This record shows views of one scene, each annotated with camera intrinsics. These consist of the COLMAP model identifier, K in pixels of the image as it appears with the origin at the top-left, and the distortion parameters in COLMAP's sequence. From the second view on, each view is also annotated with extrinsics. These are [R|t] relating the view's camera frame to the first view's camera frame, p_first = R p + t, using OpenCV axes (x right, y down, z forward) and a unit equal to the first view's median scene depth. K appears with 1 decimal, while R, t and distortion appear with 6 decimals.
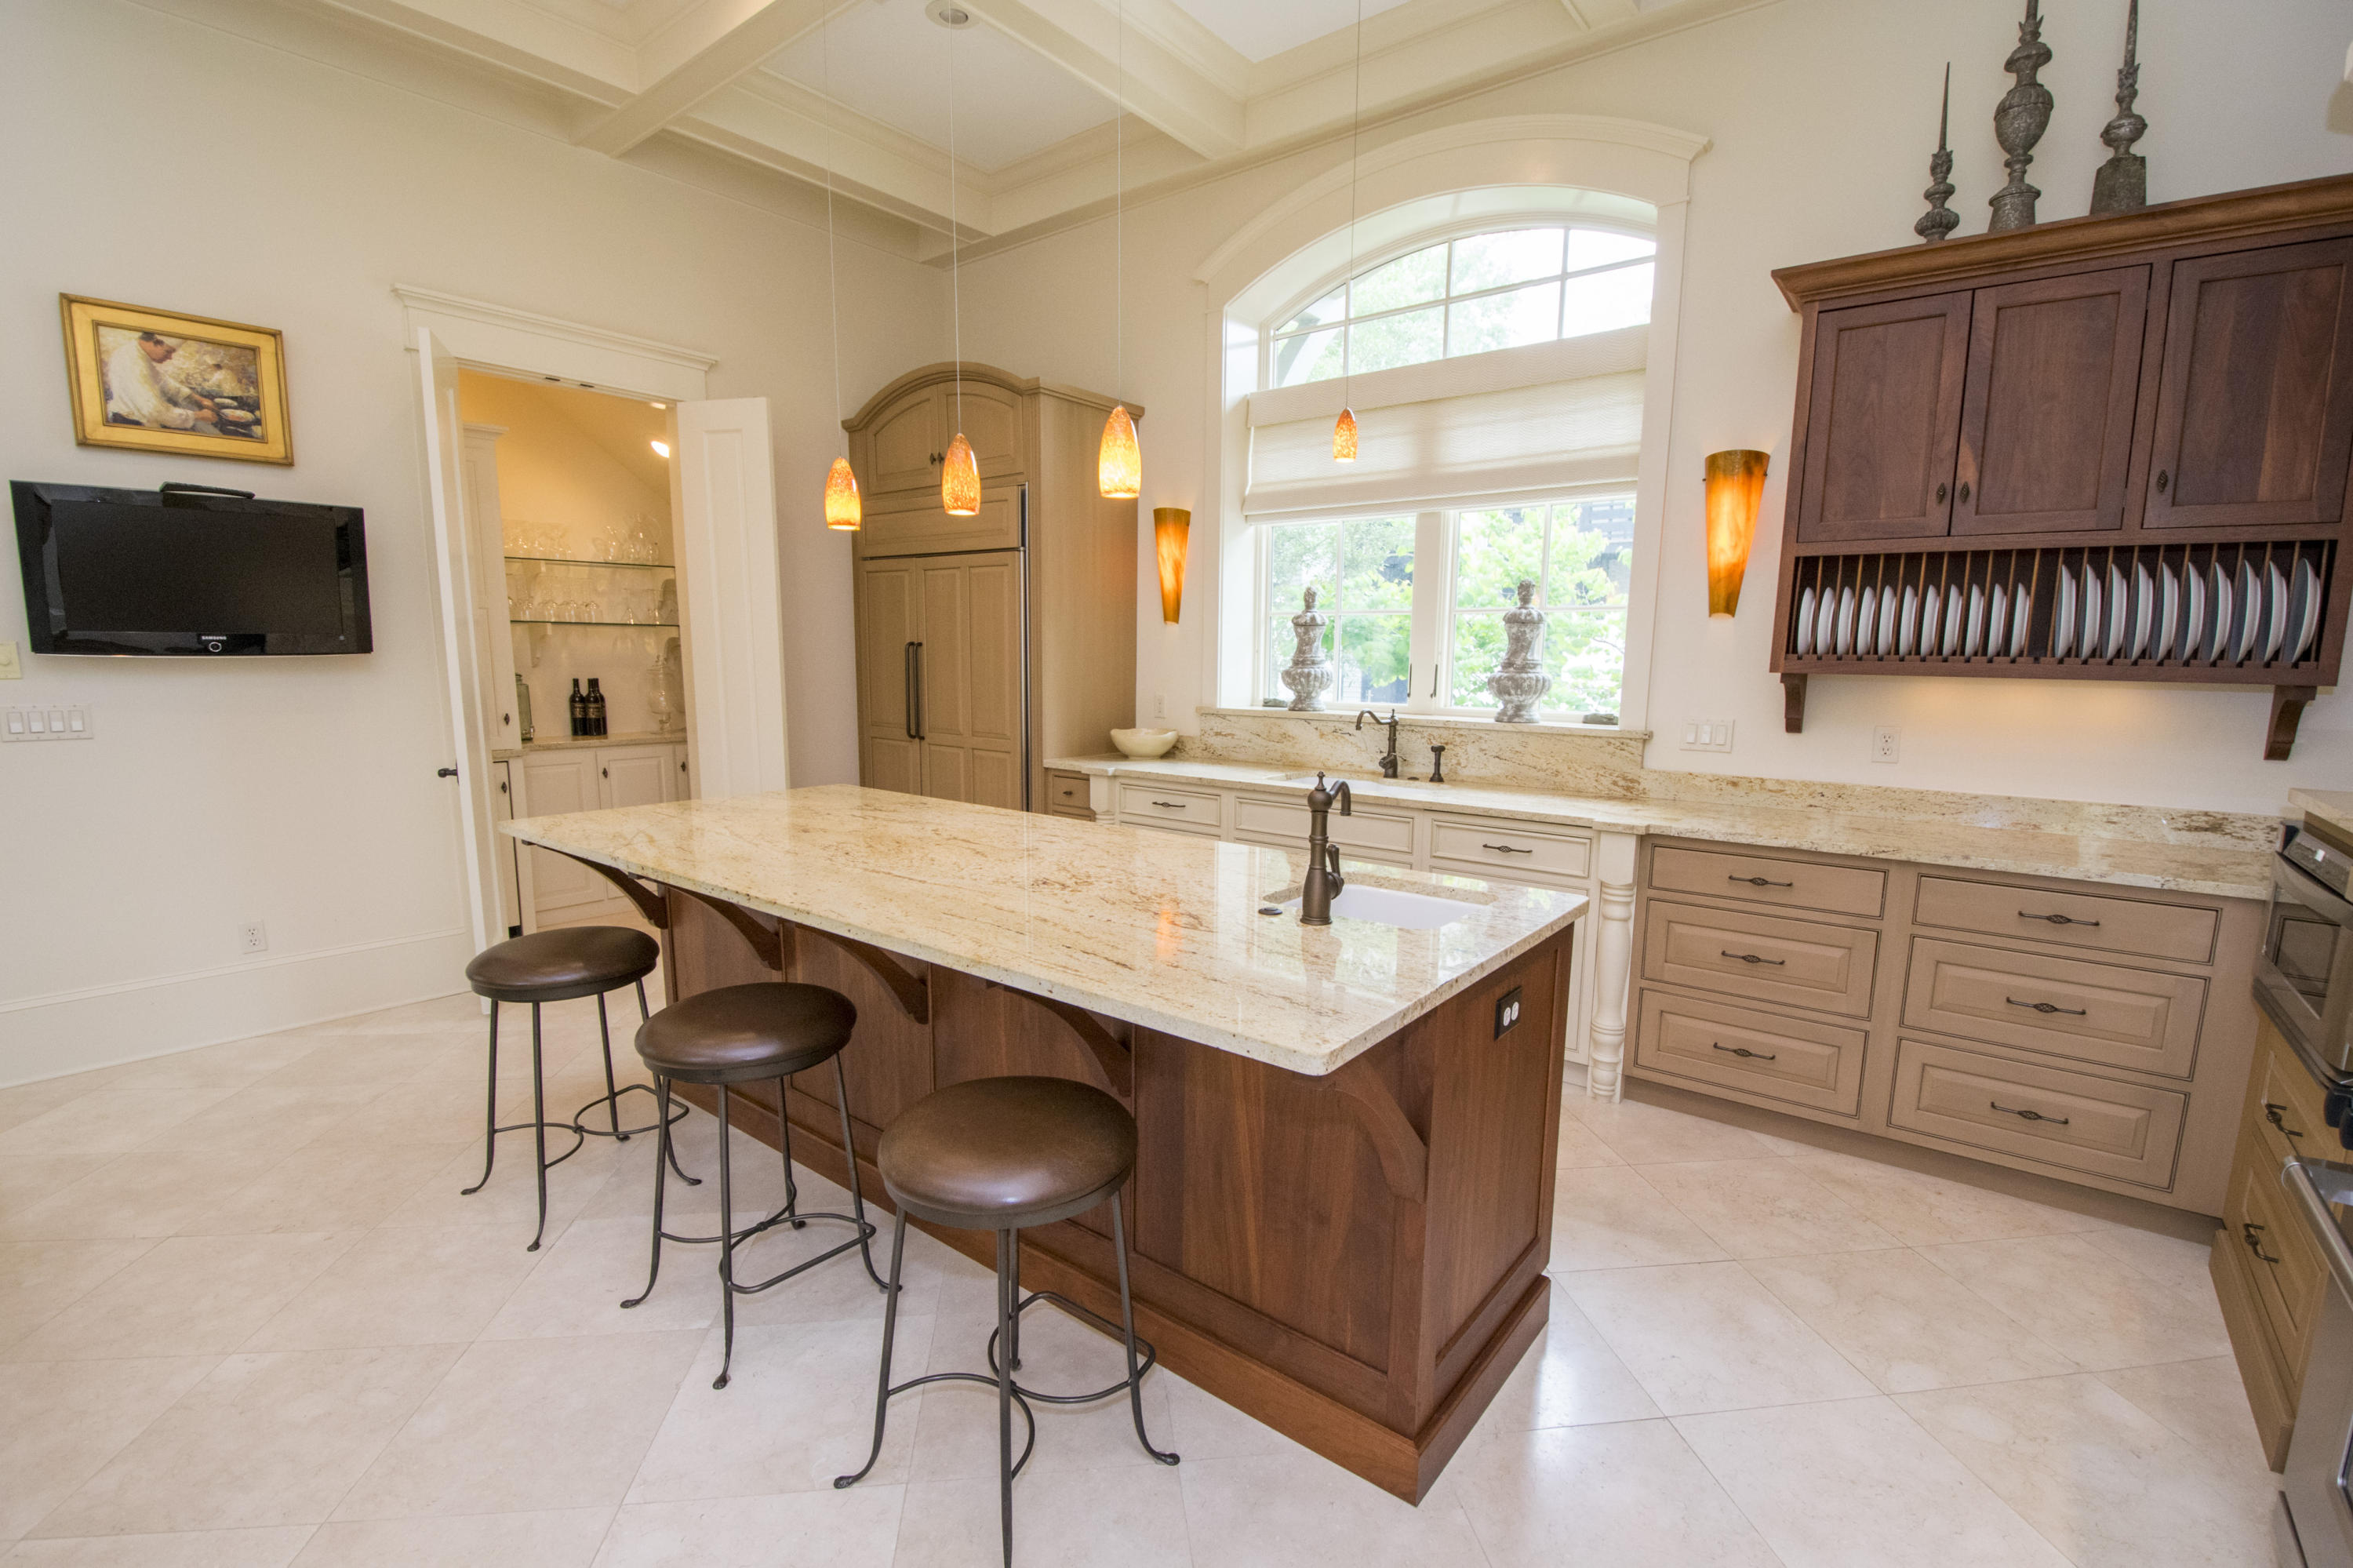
lens RADIAL K [[1043.9, 0, 1179.7], [0, 1043.9, 812.5], [0, 0, 1]] dist [0.033794, -0.031185]
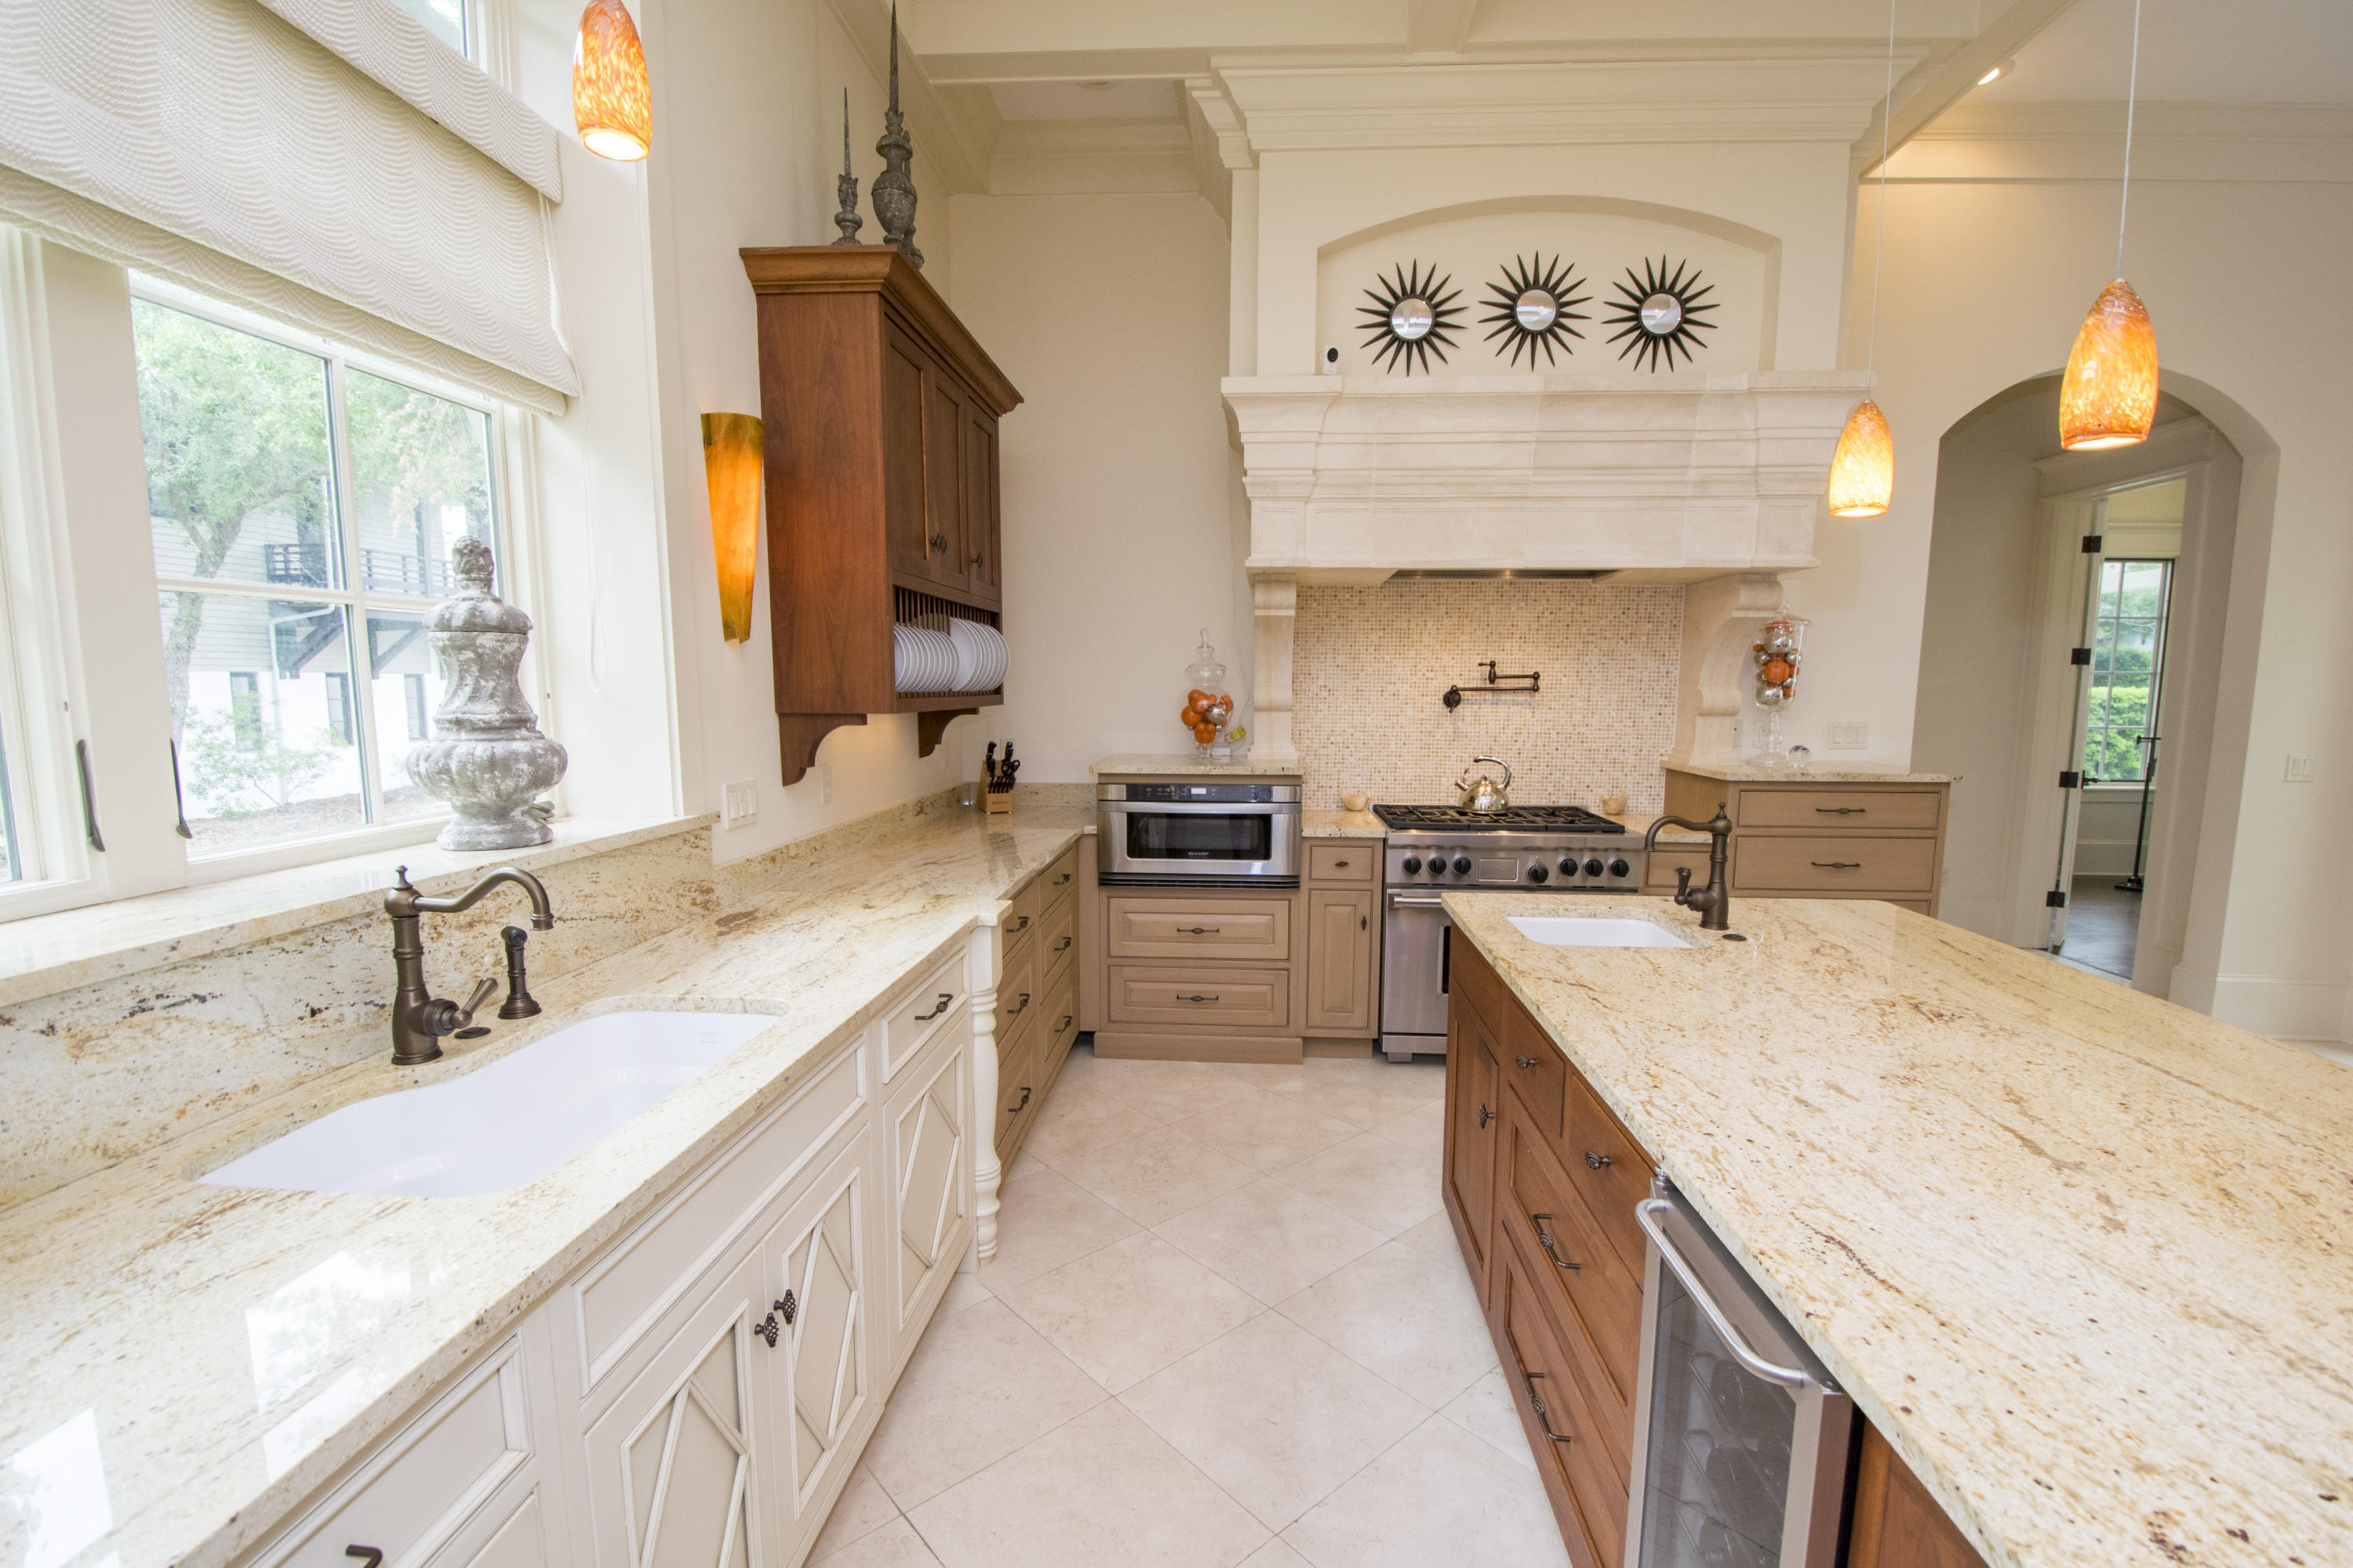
lens RADIAL K [[1043.9, 0, 1179.7], [0, 1043.9, 812.5], [0, 0, 1]] dist [0.033794, -0.031185]
pose [[-0.573051, -0.114723, 0.811450, -0.270195], [0.111020, 0.970158, 0.215564, -0.197185], [-0.811965, 0.213616, -0.543213, 1.183638]]
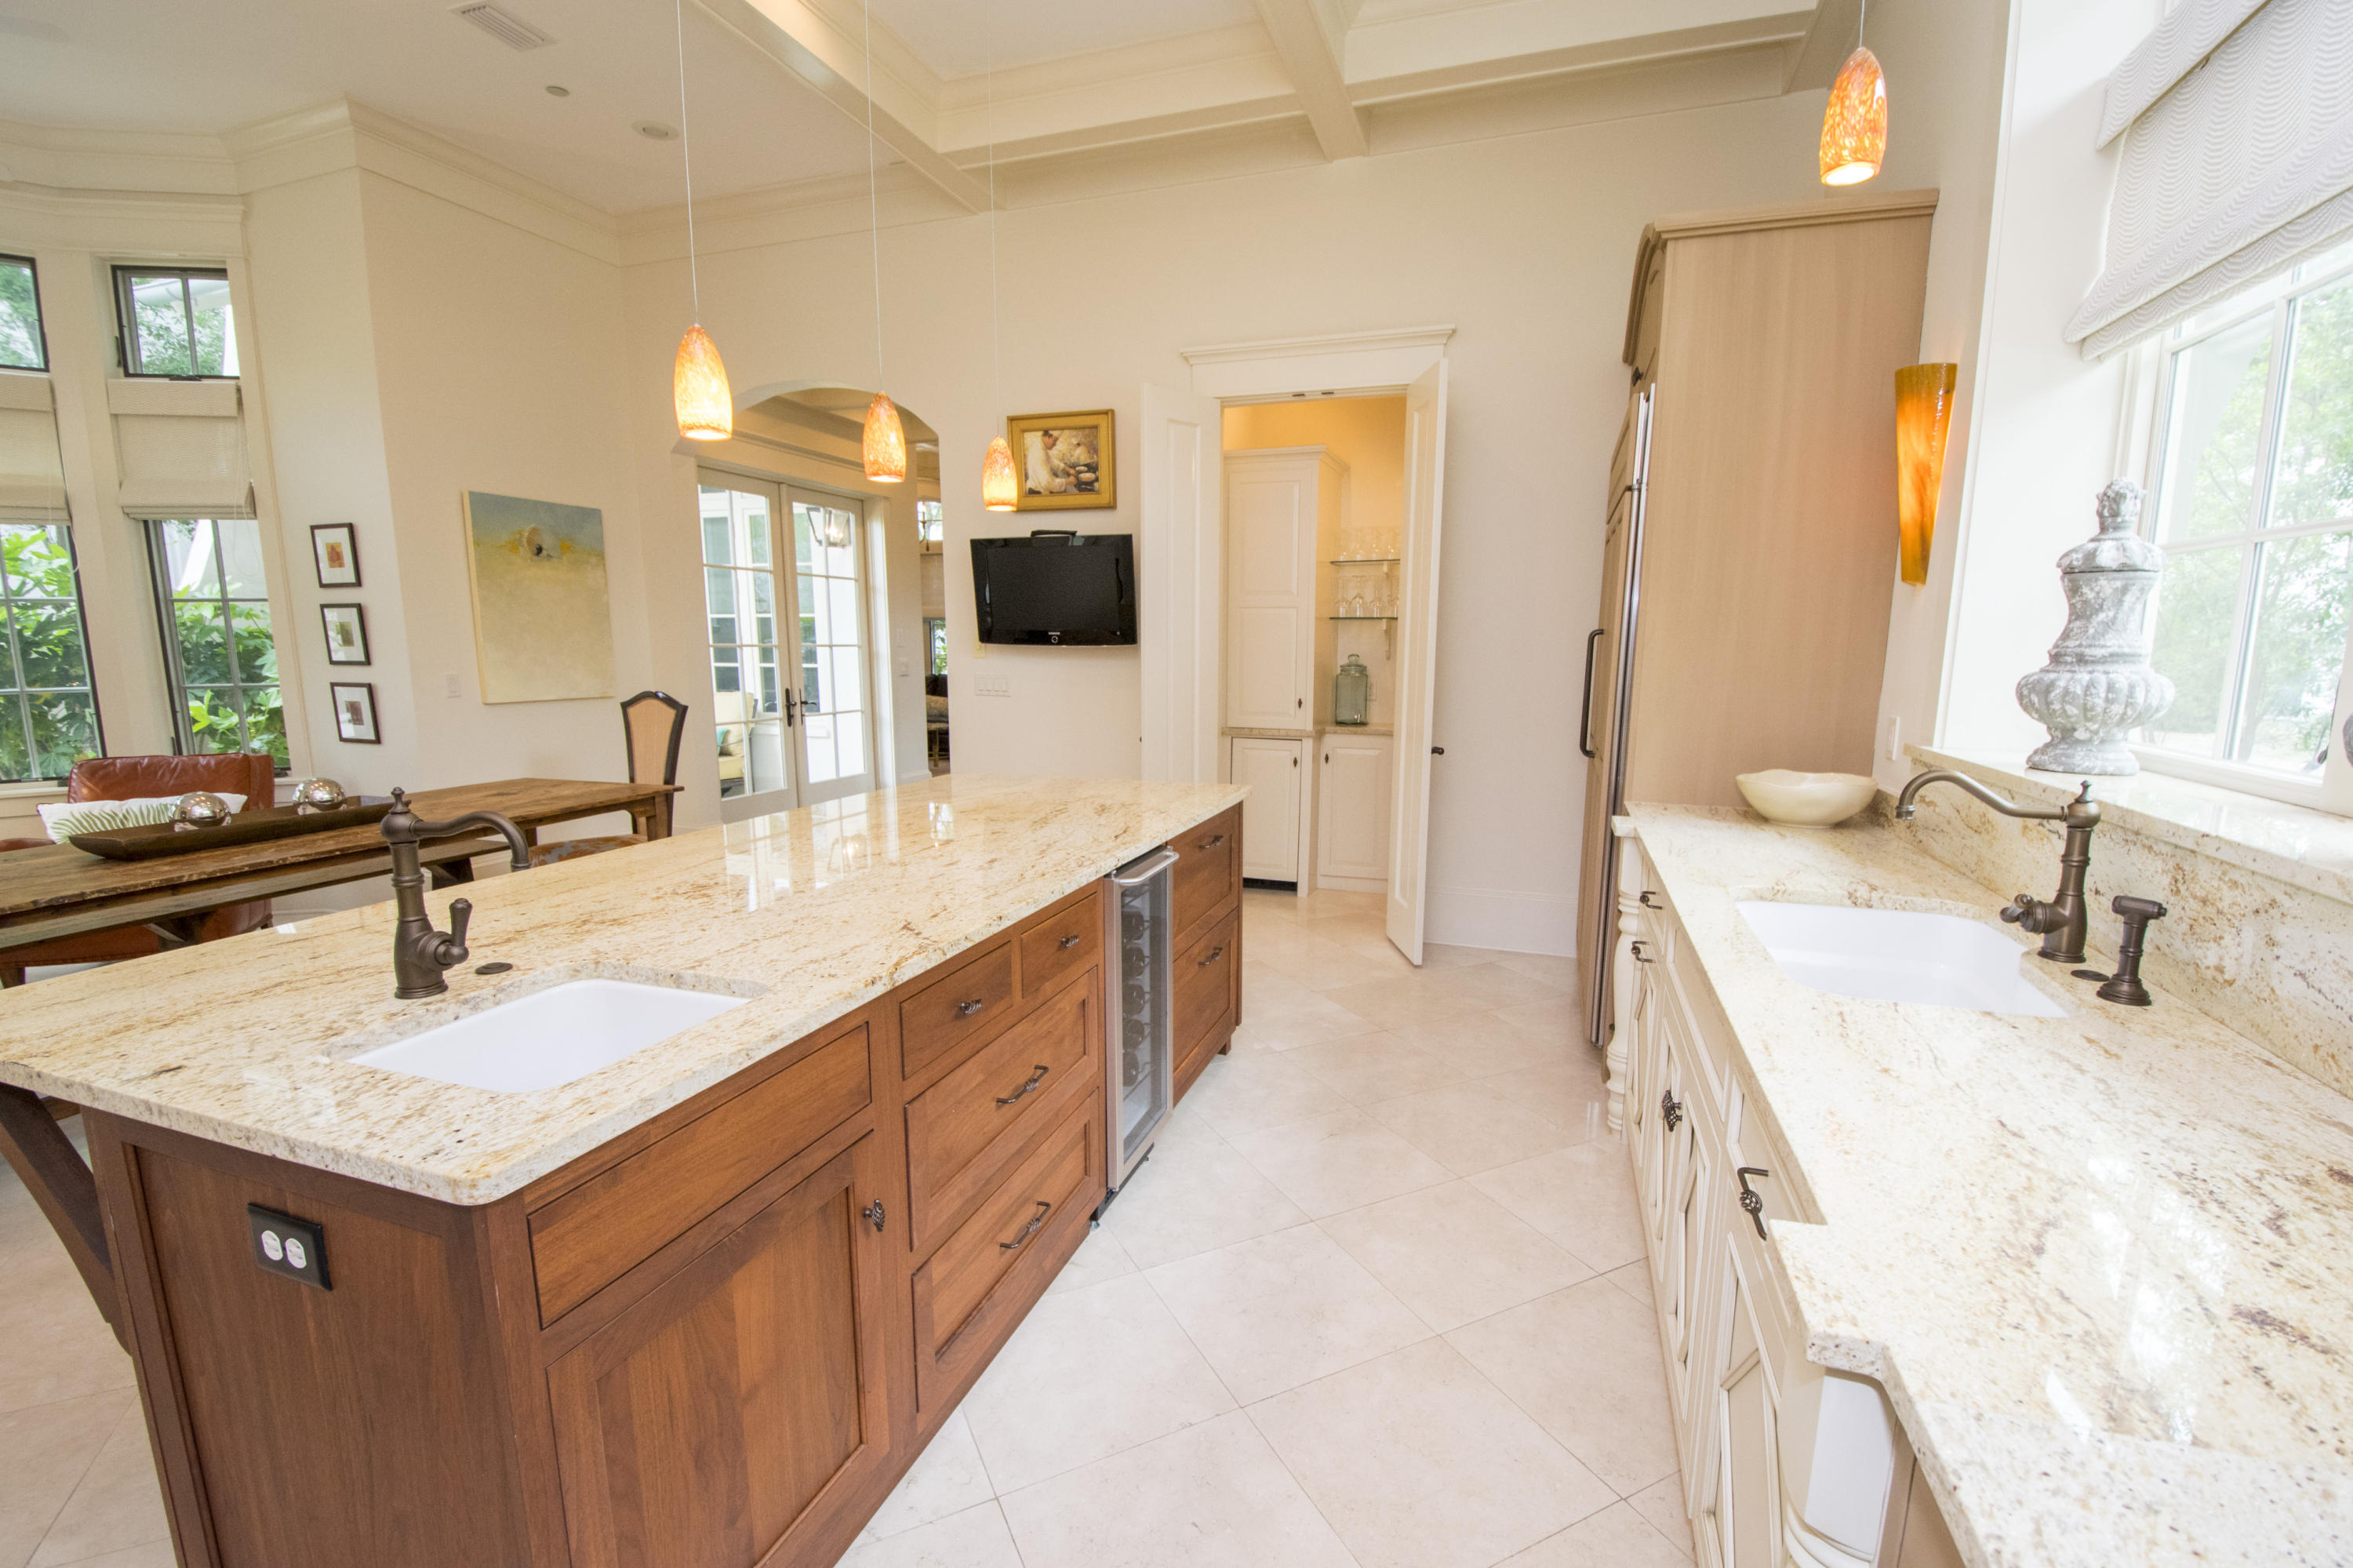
lens RADIAL K [[1043.9, 0, 1179.7], [0, 1043.9, 812.5], [0, 0, 1]] dist [0.033794, -0.031185]
pose [[0.330505, 0.145477, -0.932525, 0.546150], [-0.144042, 0.984249, 0.102494, -0.095885], [0.932748, 0.100448, 0.346254, 0.681969]]
